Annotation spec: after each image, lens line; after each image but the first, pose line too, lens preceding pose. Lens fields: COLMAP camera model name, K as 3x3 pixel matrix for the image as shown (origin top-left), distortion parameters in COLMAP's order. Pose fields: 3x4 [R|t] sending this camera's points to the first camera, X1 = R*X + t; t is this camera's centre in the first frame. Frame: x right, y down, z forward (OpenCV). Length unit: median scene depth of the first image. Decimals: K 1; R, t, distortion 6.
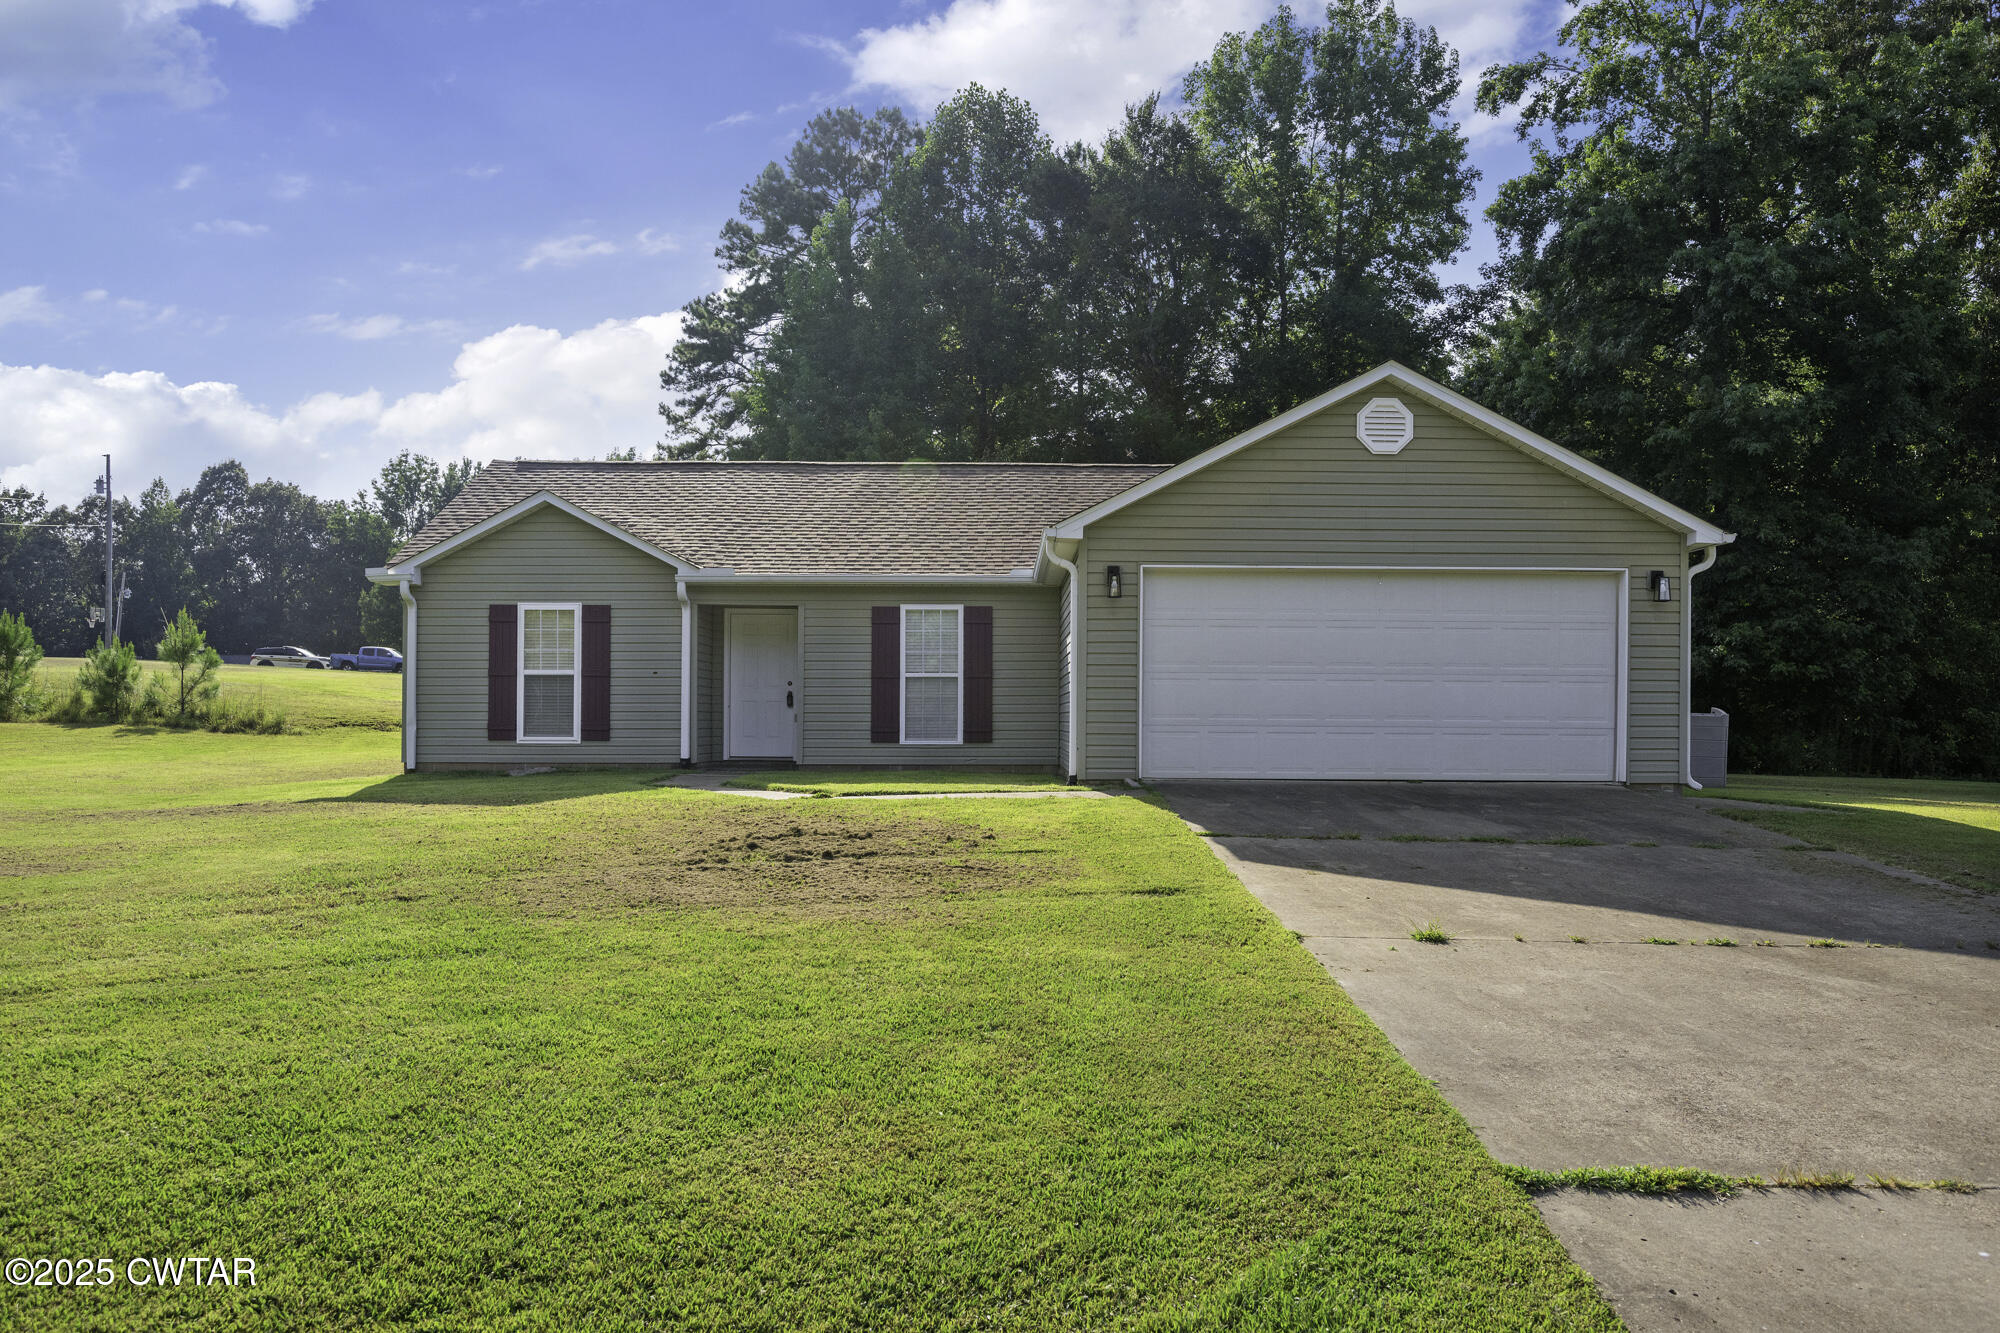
lens RADIAL K [[1390.5, 0, 1004.9], [0, 1390.5, 678.4], [0, 0, 1]] dist [-0.019525, 0.002701]
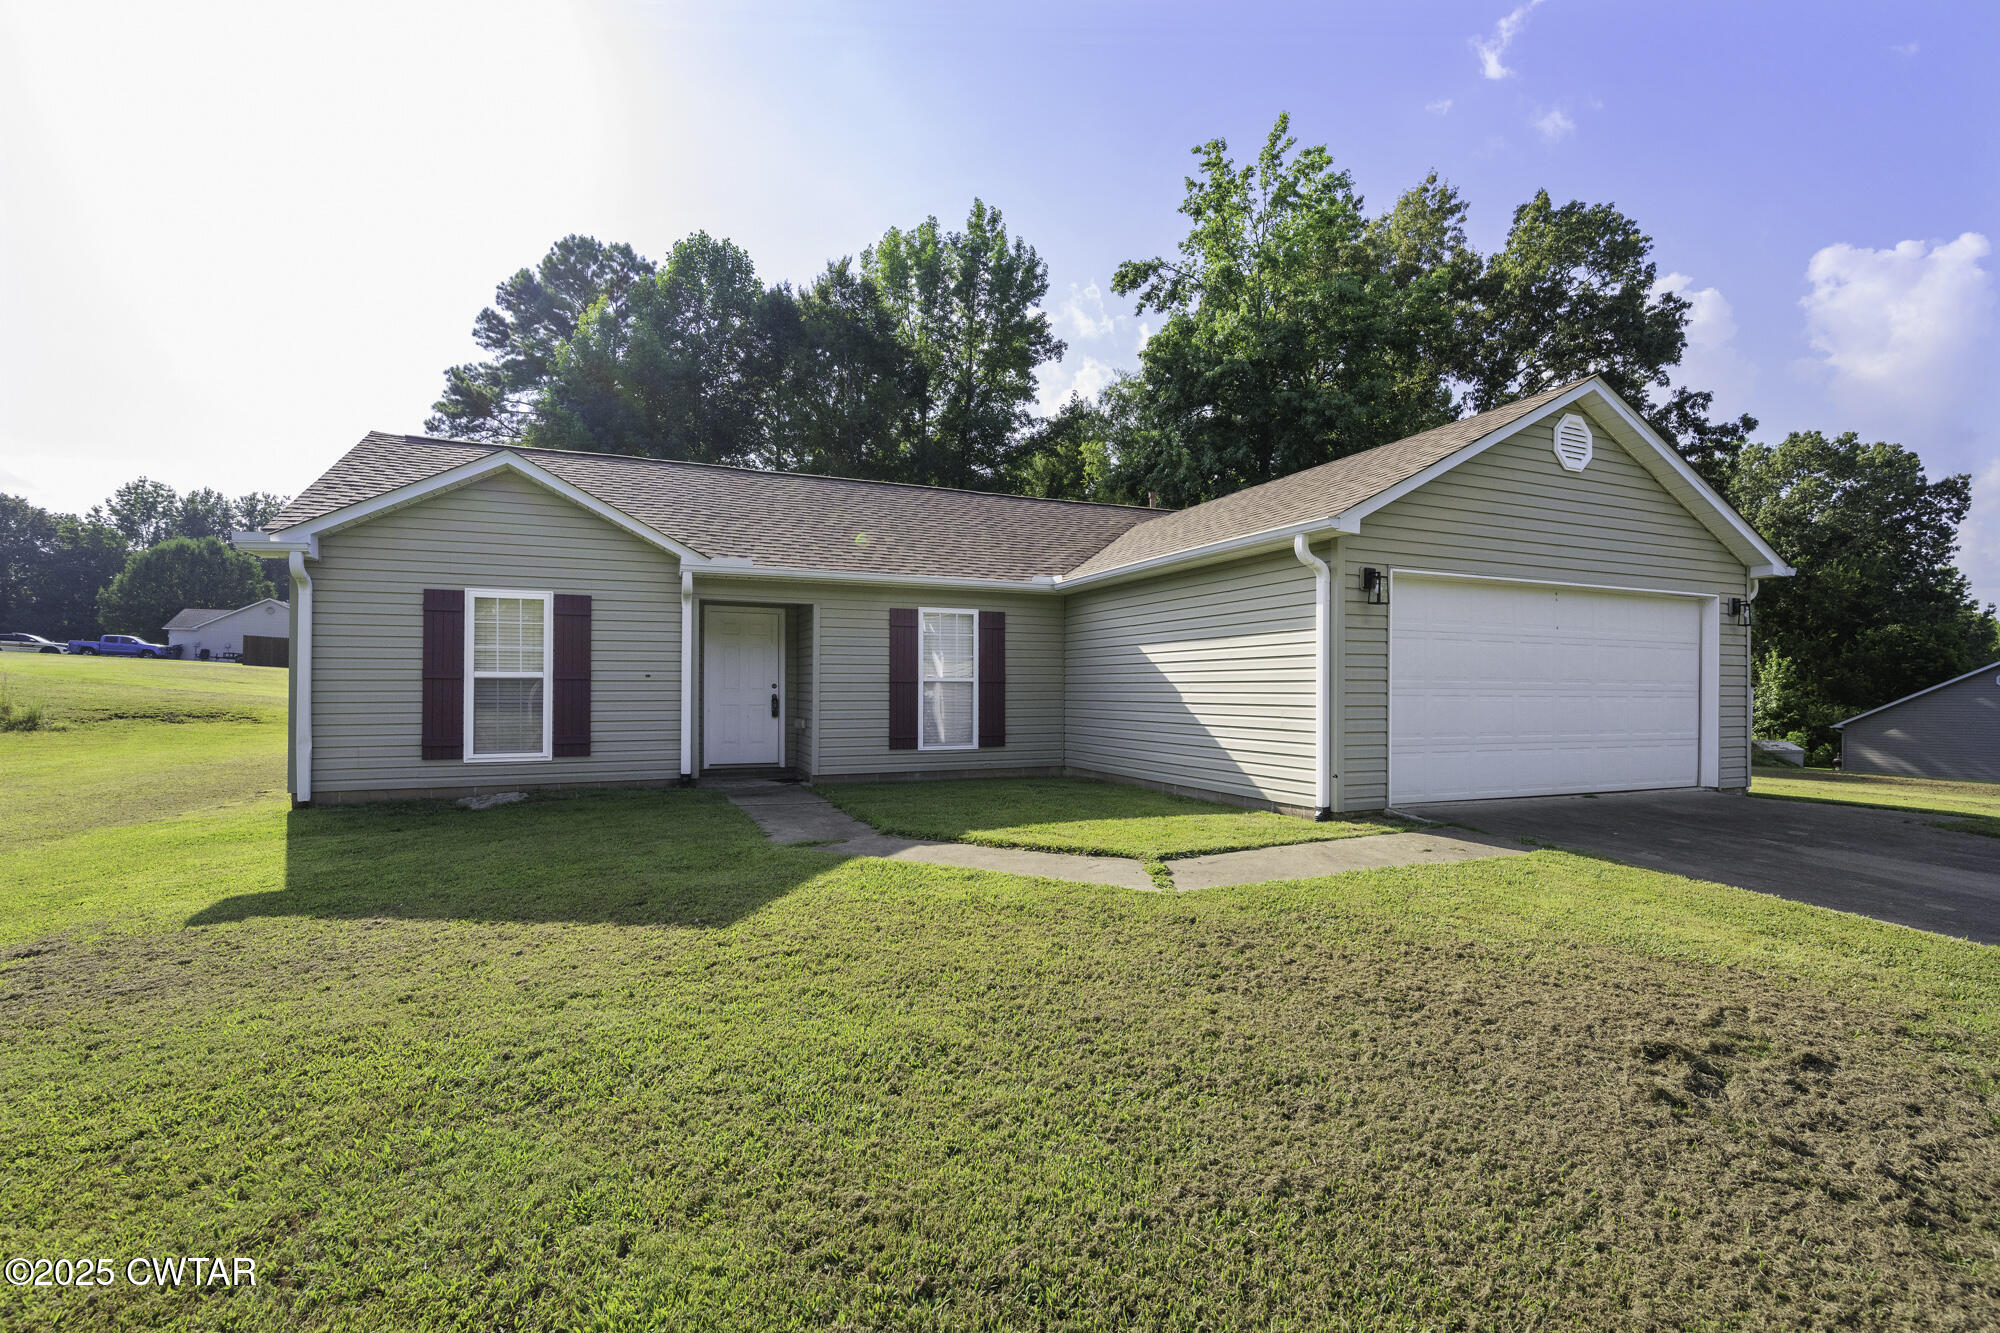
lens RADIAL K [[823.5, 0, 957.2], [0, 823.5, 681.0], [0, 0, 1]] dist [-0.009851, 0.001918]
pose [[0.927998, 0.002388, 0.372577, -0.256701], [-0.009286, 0.999817, 0.016721, -0.011087], [-0.372469, -0.018977, 0.927851, 0.439124]]
